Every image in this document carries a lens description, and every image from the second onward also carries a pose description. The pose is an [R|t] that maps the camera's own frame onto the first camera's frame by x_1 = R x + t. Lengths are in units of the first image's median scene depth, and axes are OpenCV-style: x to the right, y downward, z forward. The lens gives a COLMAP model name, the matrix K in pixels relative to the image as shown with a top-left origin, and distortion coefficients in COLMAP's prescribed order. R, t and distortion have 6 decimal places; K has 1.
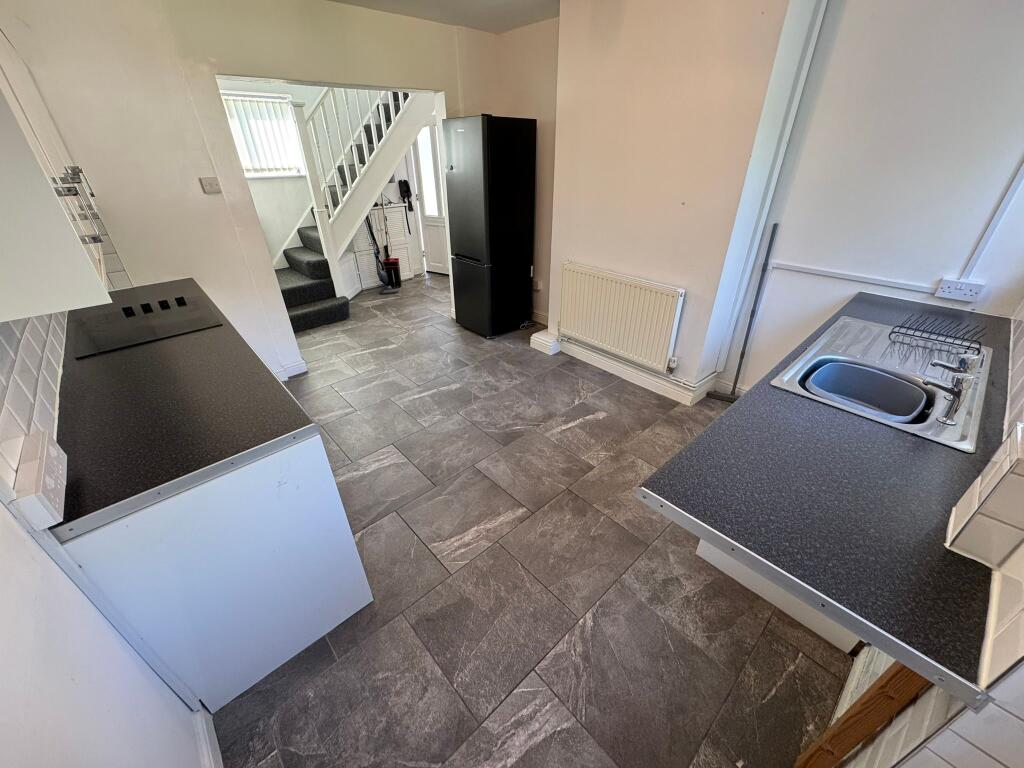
lens RADIAL K [[408.4, 0, 512.1], [0, 408.4, 382.3], [0, 0, 1]] dist [-0.000022, -0.000585]
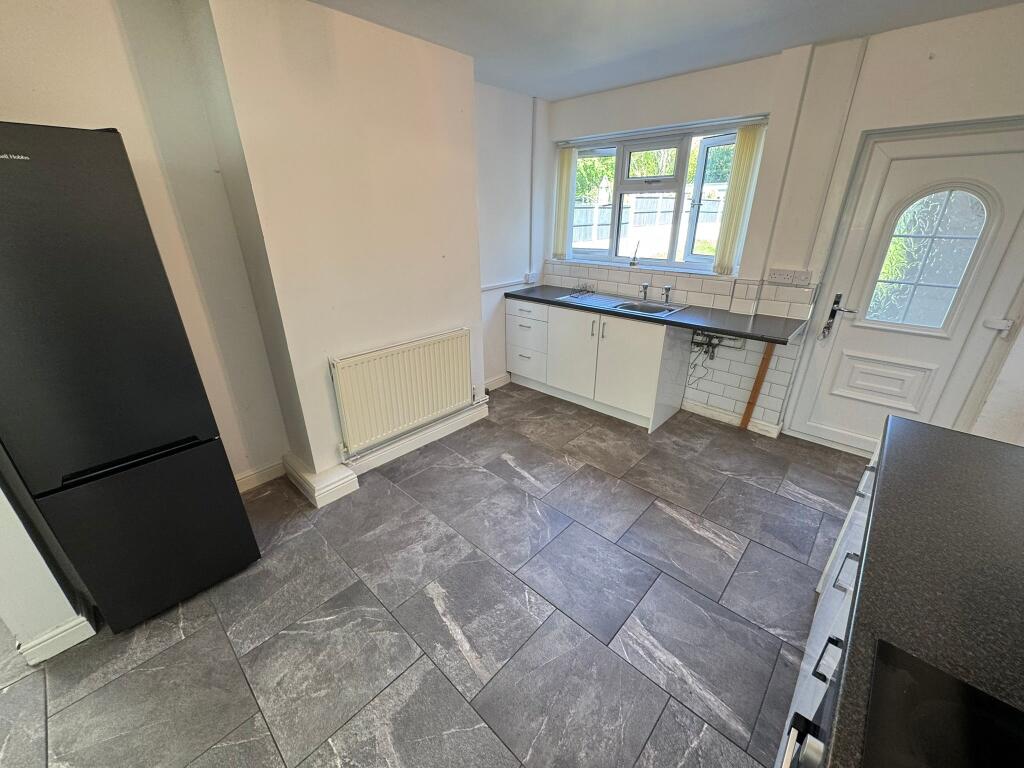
lens RADIAL K [[408.4, 0, 510.4], [0, 408.4, 382.6], [0, 0, 1]] dist [-0.000022, -0.000585]
pose [[-0.077834, -0.376787, 0.923024, -0.715714], [0.503728, 0.784100, 0.362554, -0.471858], [-0.860349, 0.493172, 0.128769, 0.859760]]
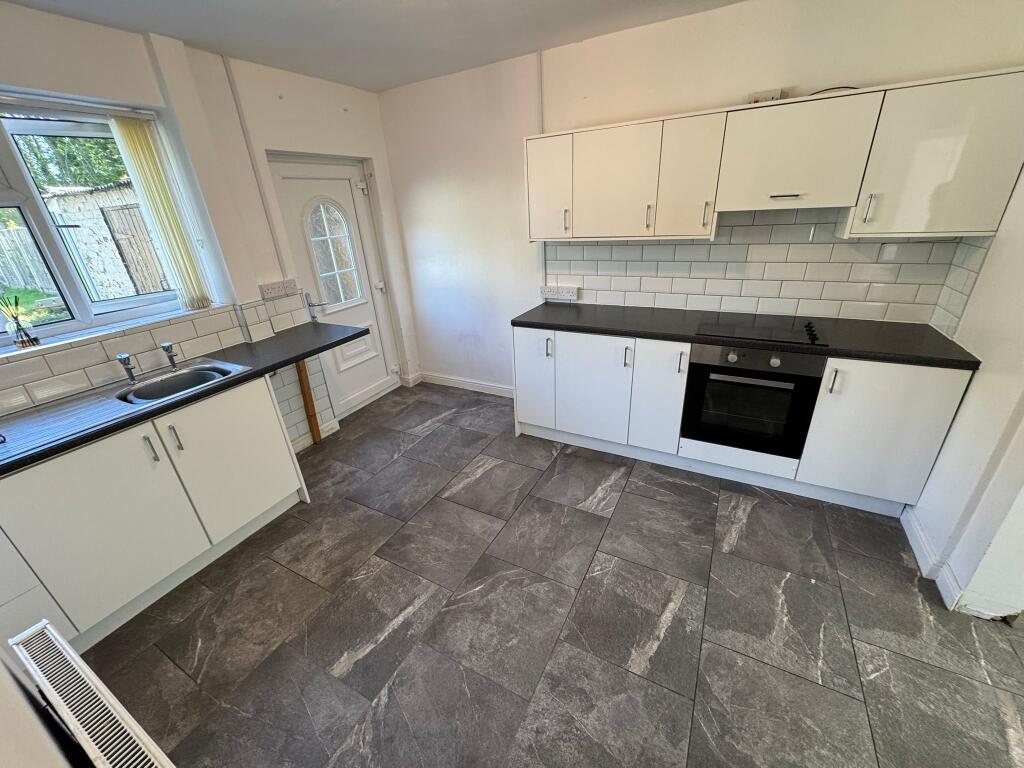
lens RADIAL K [[408.4, 0, 510.7], [0, 408.4, 383.5], [0, 0, 1]] dist [-0.000022, -0.000585]
pose [[-0.943036, 0.191171, -0.272280, 0.087923], [-0.105617, 0.604051, 0.789916, -0.692523], [0.315480, 0.773677, -0.549451, 1.203523]]
